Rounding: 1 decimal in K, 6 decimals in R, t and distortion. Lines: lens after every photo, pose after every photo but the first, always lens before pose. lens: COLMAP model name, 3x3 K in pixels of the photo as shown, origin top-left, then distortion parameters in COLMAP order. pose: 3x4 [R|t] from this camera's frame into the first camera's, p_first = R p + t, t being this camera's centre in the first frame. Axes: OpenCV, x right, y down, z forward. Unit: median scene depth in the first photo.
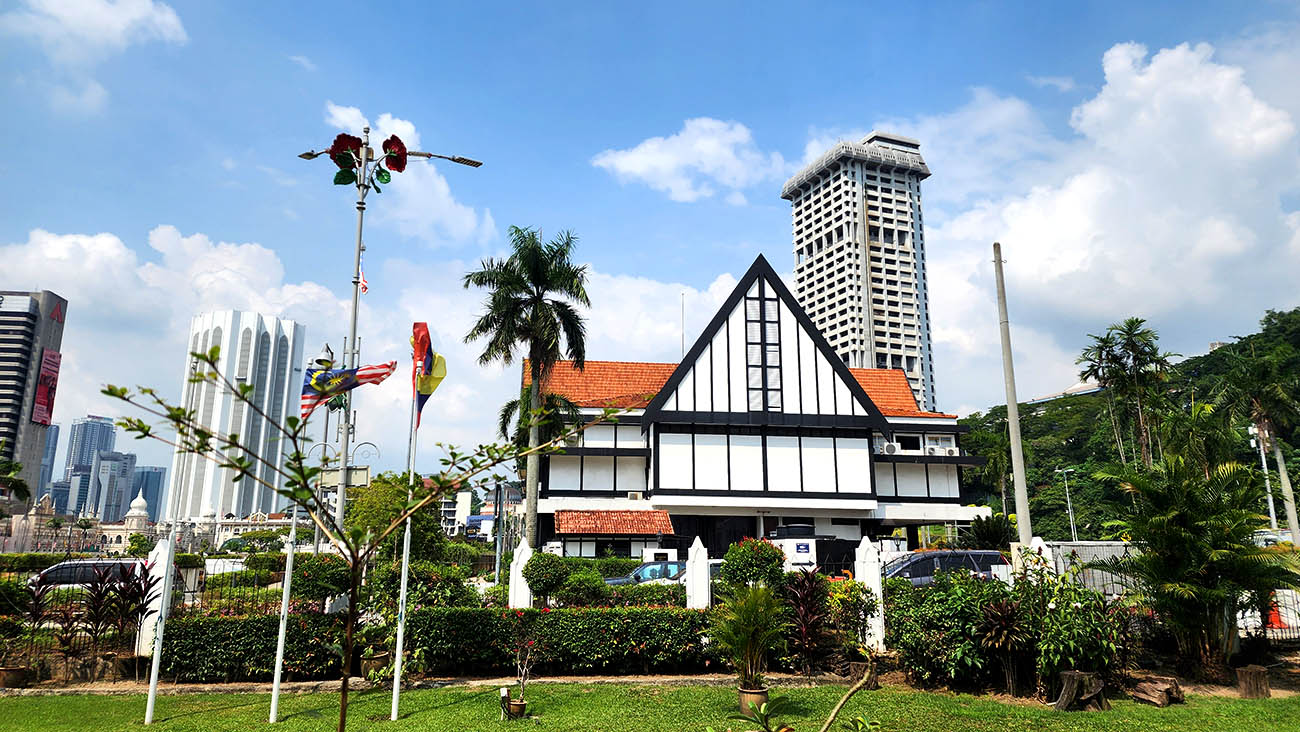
lens RADIAL K [[908.6, 0, 652.7], [0, 908.6, 338.9], [0, 0, 1]] dist [0.164133, -0.163903]
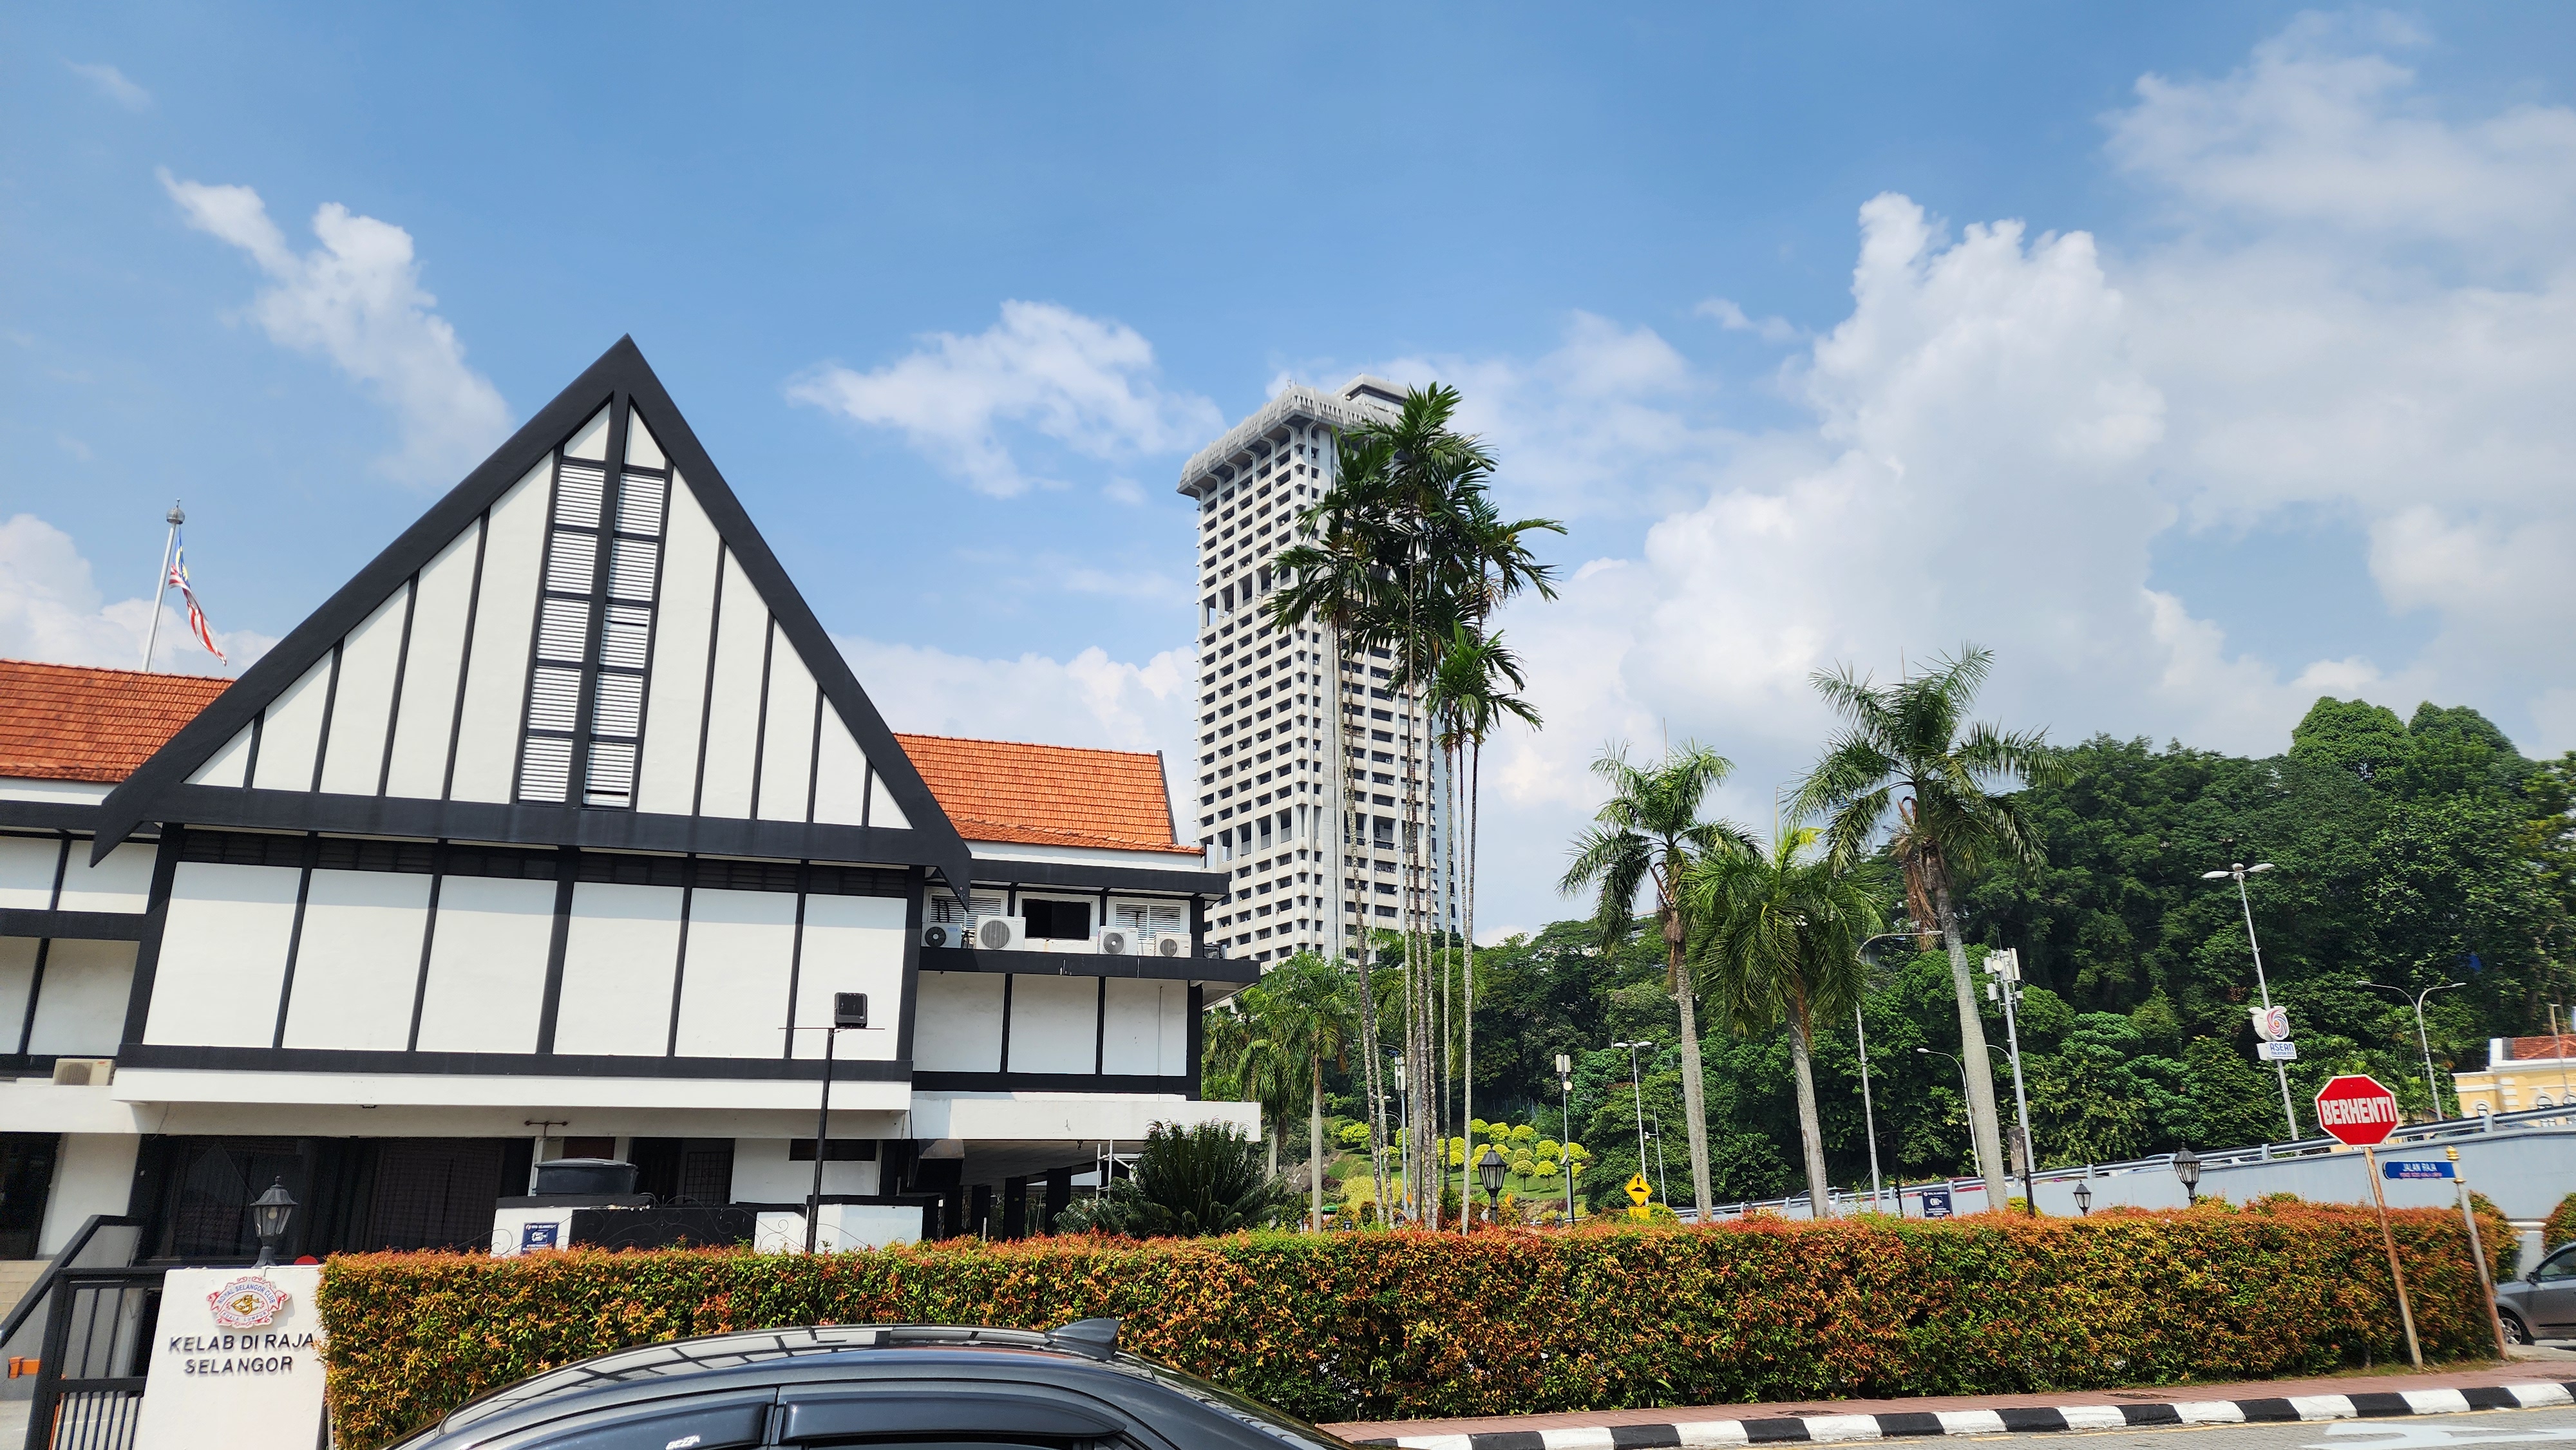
lens RADIAL K [[1800.3, 0, 1293.3], [0, 1800.3, 671.2], [0, 0, 1]] dist [0.164133, -0.163903]
pose [[0.981877, 0.055815, 0.181117, 0.245371], [-0.043627, 0.996551, -0.070594, 0.065922], [-0.184432, 0.061413, 0.980925, 0.309935]]
